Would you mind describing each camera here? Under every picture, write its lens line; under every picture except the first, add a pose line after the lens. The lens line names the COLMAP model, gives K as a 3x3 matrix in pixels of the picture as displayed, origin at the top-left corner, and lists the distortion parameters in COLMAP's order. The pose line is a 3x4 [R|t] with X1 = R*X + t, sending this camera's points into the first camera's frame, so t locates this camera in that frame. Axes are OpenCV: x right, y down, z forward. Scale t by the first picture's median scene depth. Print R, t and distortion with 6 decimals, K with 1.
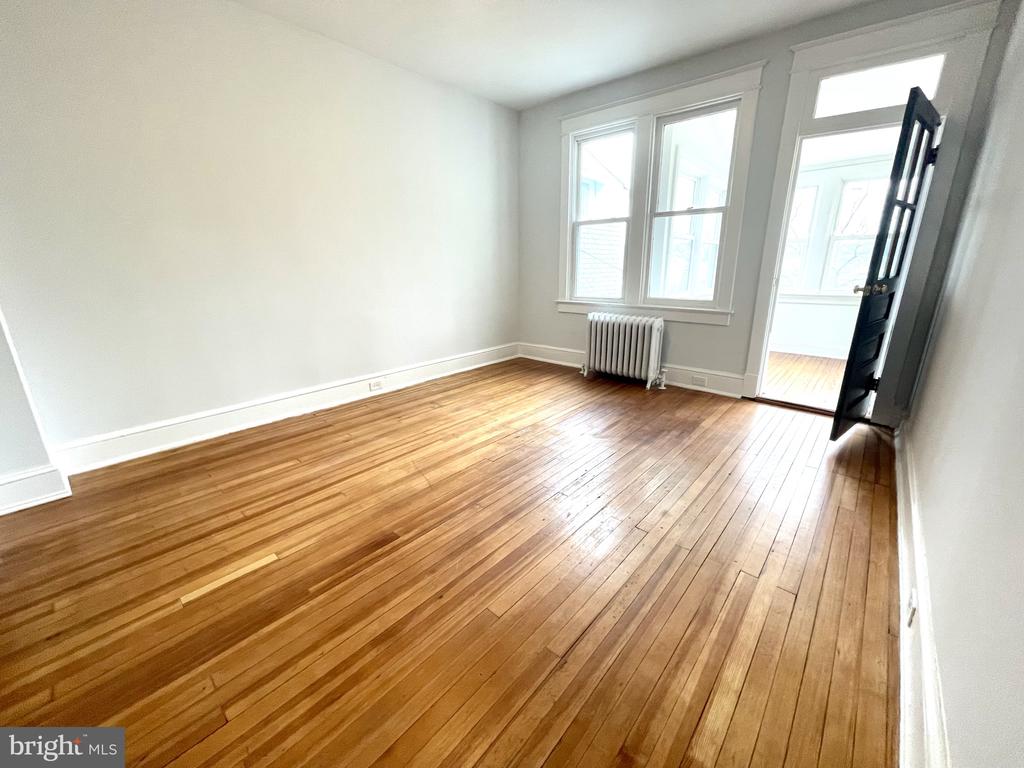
lens RADIAL K [[410.5, 0, 512.3], [0, 410.5, 383.8], [0, 0, 1]] dist [0.000427, -0.003215]
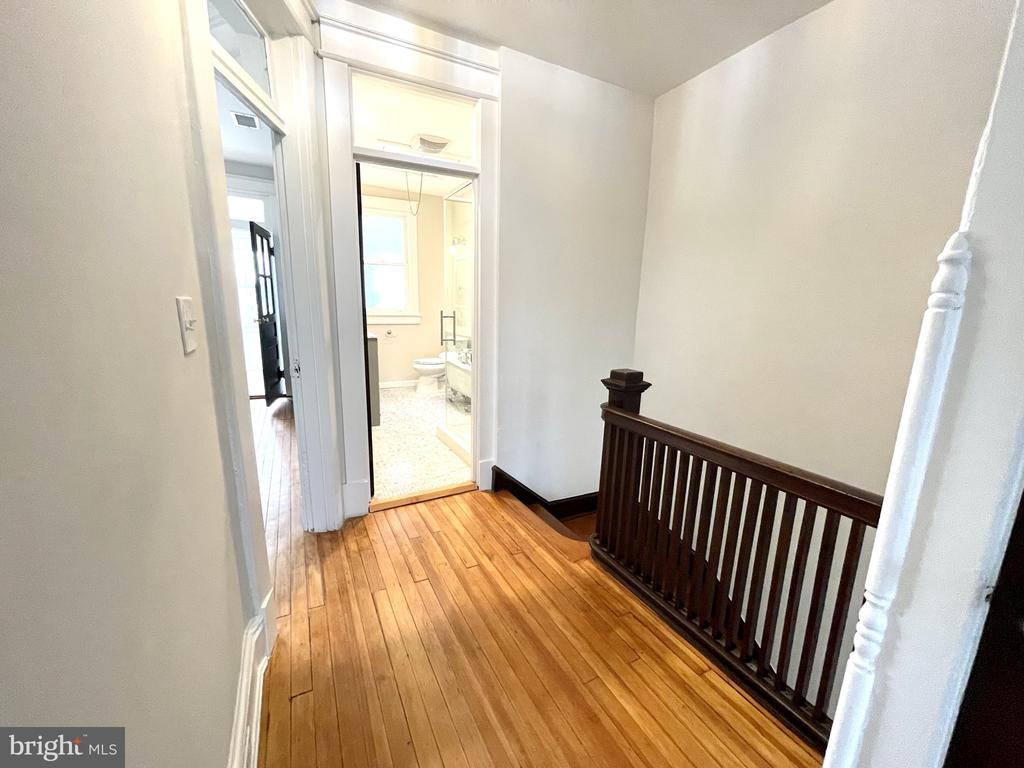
lens RADIAL K [[410.5, 0, 510.4], [0, 410.5, 386.7], [0, 0, 1]] dist [0.000427, -0.003215]
pose [[0.358101, -0.167421, 0.918550, -0.442509], [0.244854, 0.966200, 0.080649, 0.172088], [-0.901005, 0.196031, 0.386991, -0.626797]]
